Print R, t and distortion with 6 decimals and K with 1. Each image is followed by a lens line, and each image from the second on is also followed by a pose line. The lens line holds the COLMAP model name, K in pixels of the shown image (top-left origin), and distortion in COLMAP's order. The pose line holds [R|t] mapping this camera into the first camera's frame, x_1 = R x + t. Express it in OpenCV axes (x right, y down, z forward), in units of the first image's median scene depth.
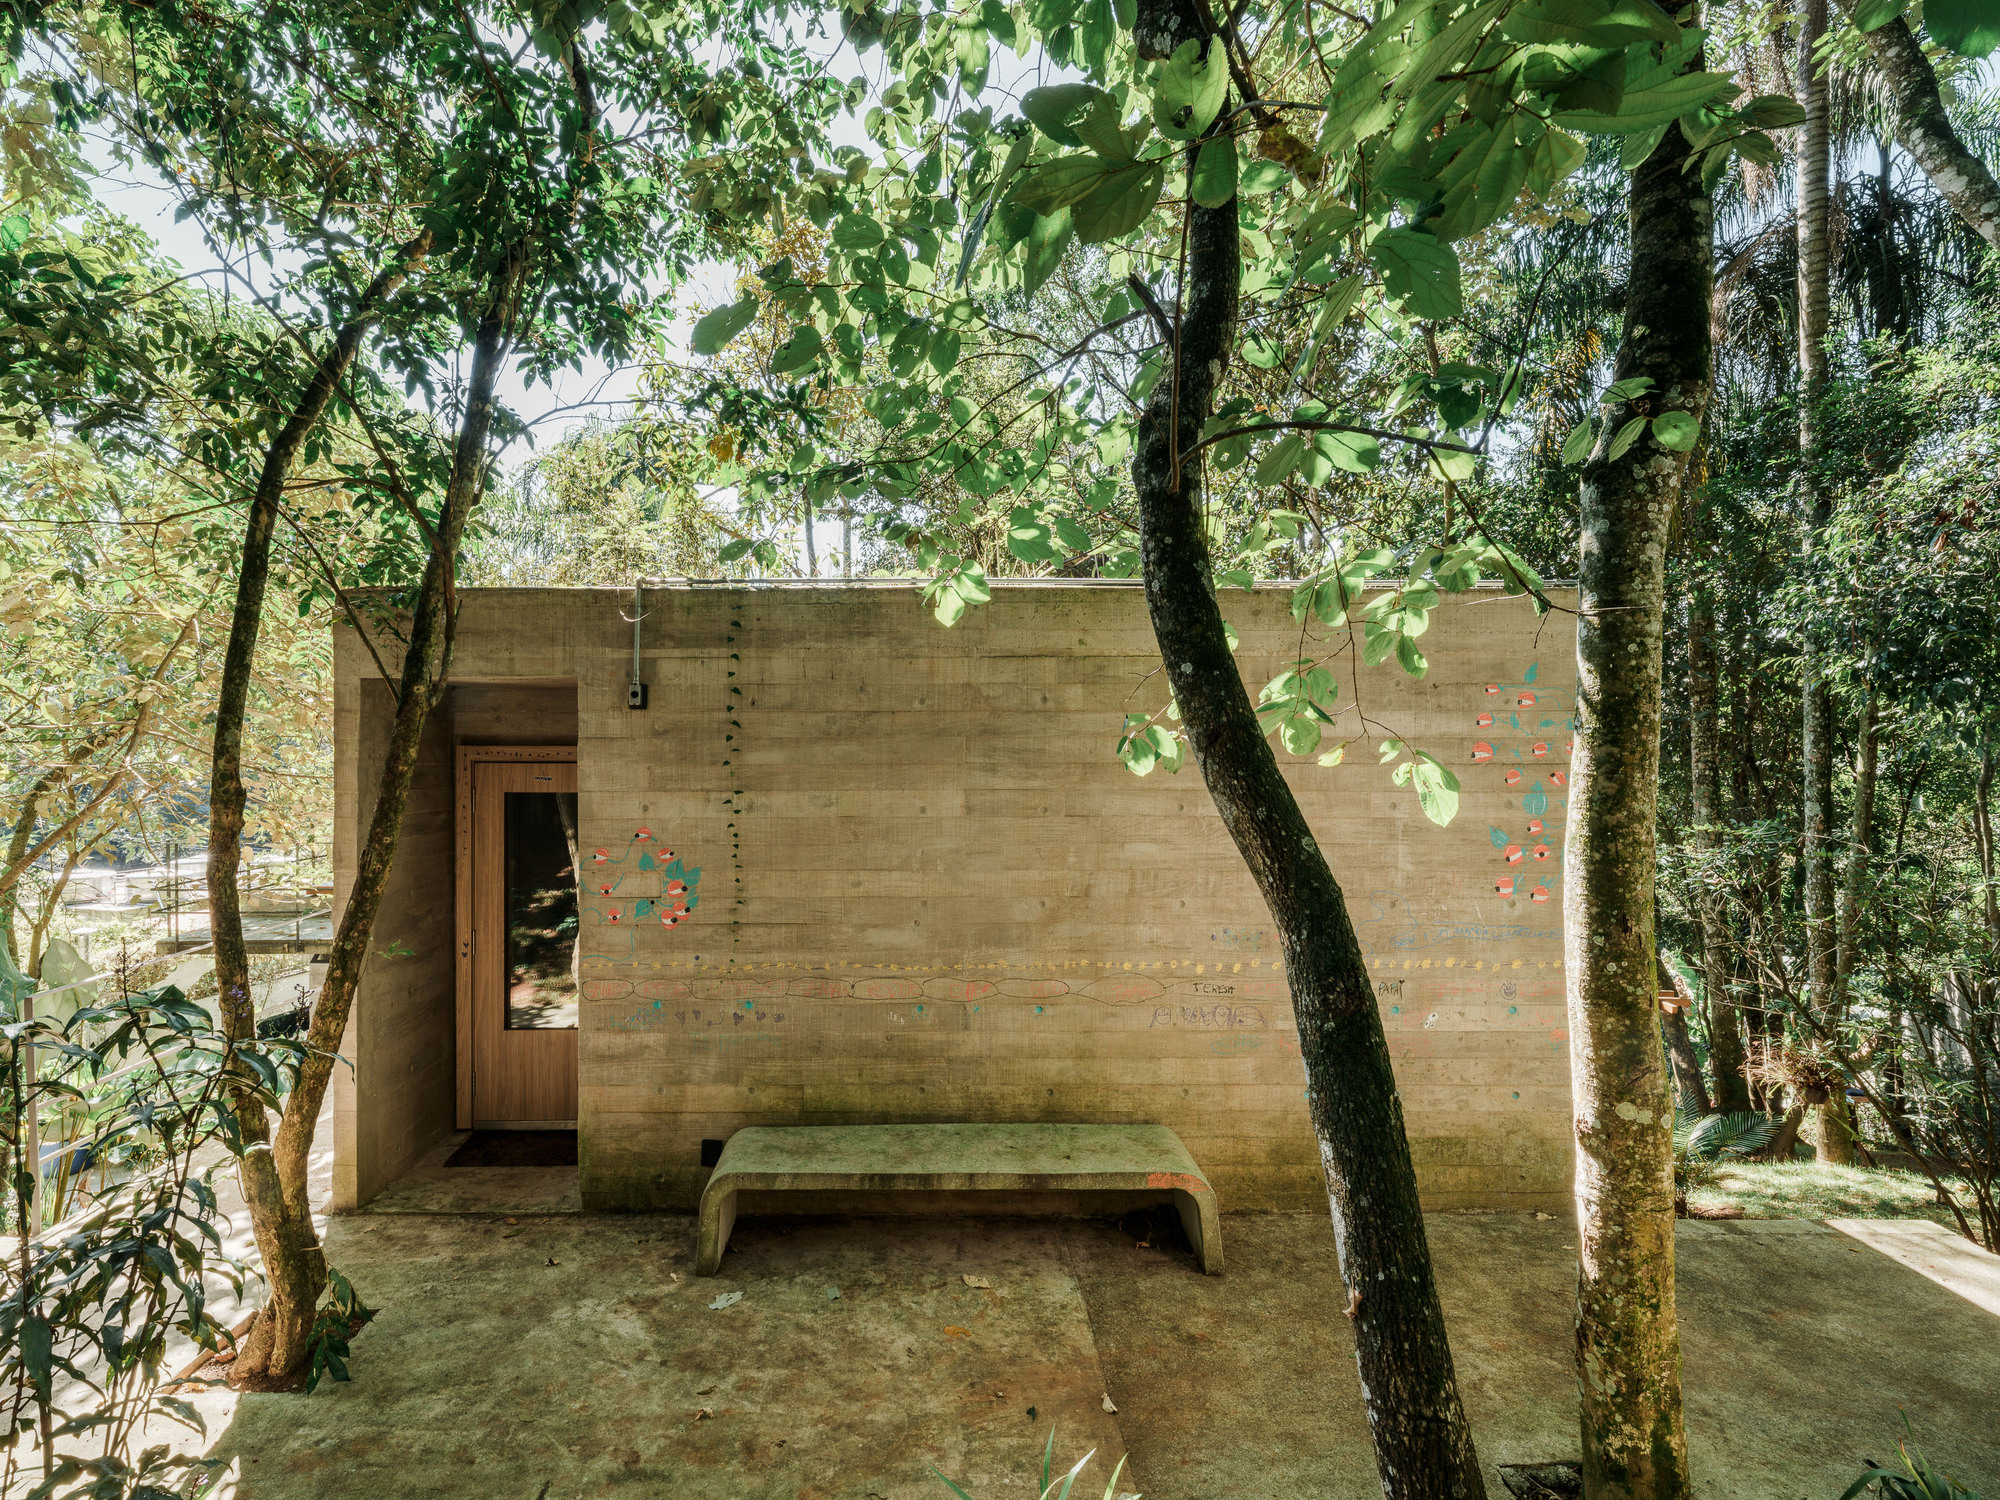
lens RADIAL K [[1003.3, 0, 978.0], [0, 1003.3, 754.3], [0, 0, 1]] dist [-0.000914, 0.000639]
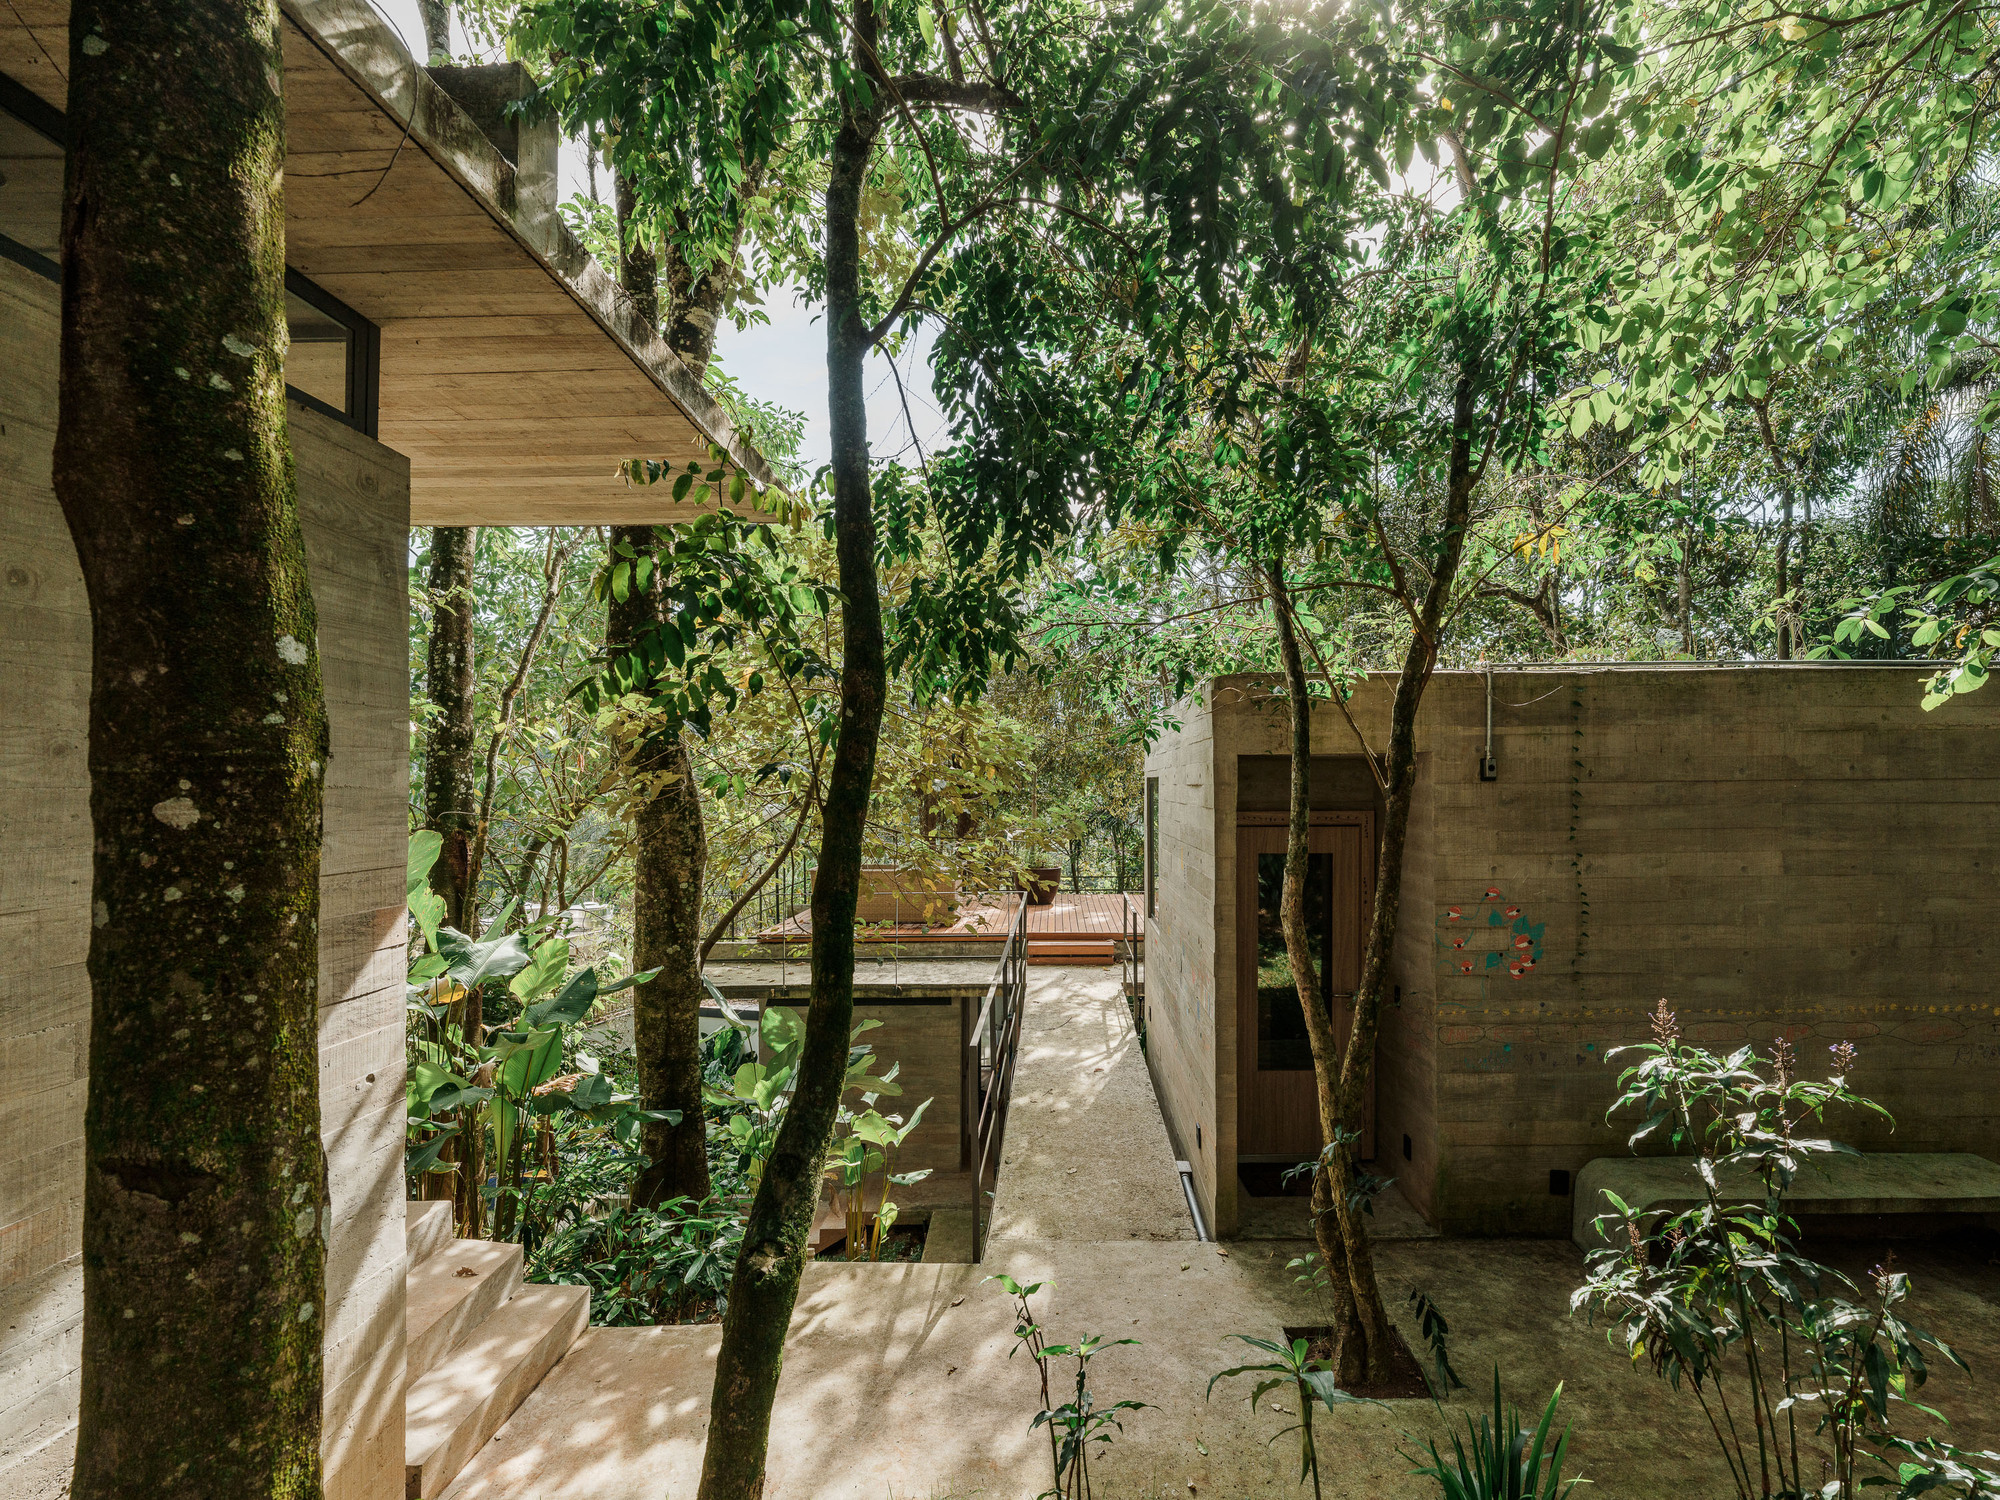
lens RADIAL K [[929.4, 0, 1051.2], [0, 929.4, 794.9], [0, 0, 1]] dist [-0.014828, -0.000365]
pose [[0.999740, -0.007792, -0.021435, -0.797460], [0.007339, 0.999749, -0.021154, -0.010909], [0.021594, 0.020992, 0.999546, -0.034295]]
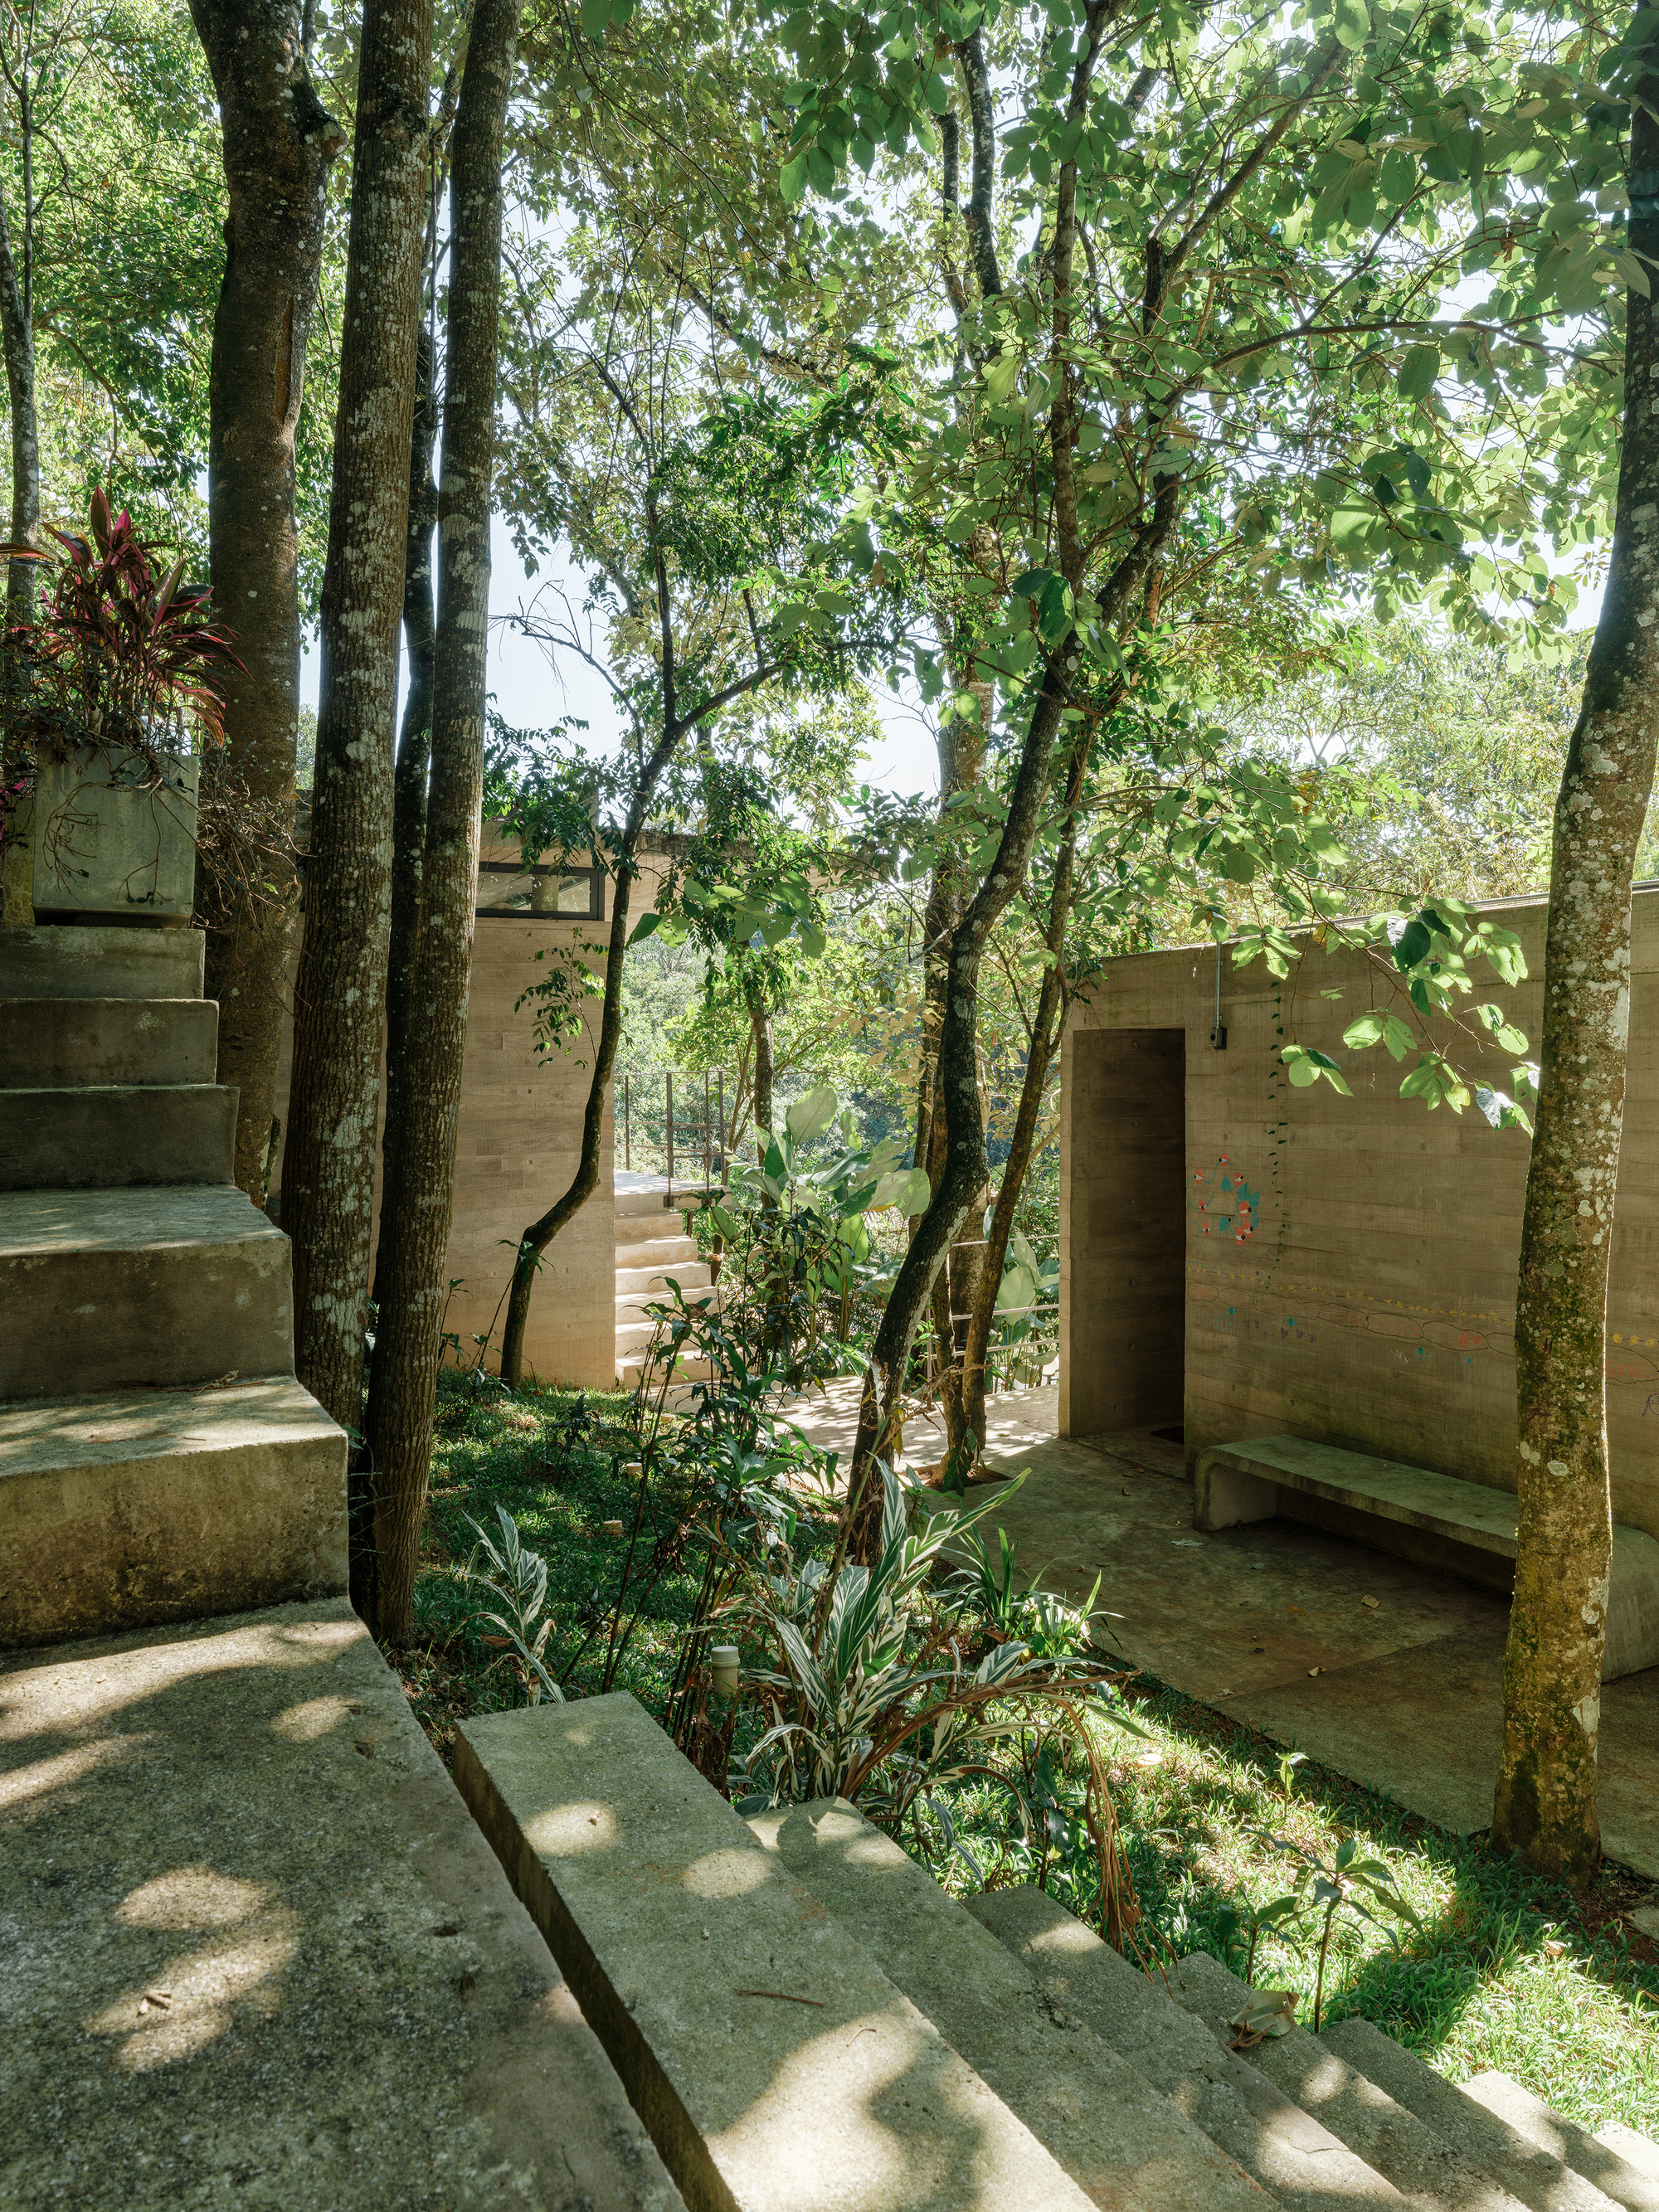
lens RADIAL K [[1457.2, 0, 835.9], [0, 1457.2, 1091.3], [0, 0, 1]] dist [-0.007486, 0.000153]
pose [[0.458134, 0.000868, -0.888883, 0.936361], [-0.006486, 0.999976, -0.002366, 0.009216], [0.888859, 0.006849, 0.458129, -0.151130]]
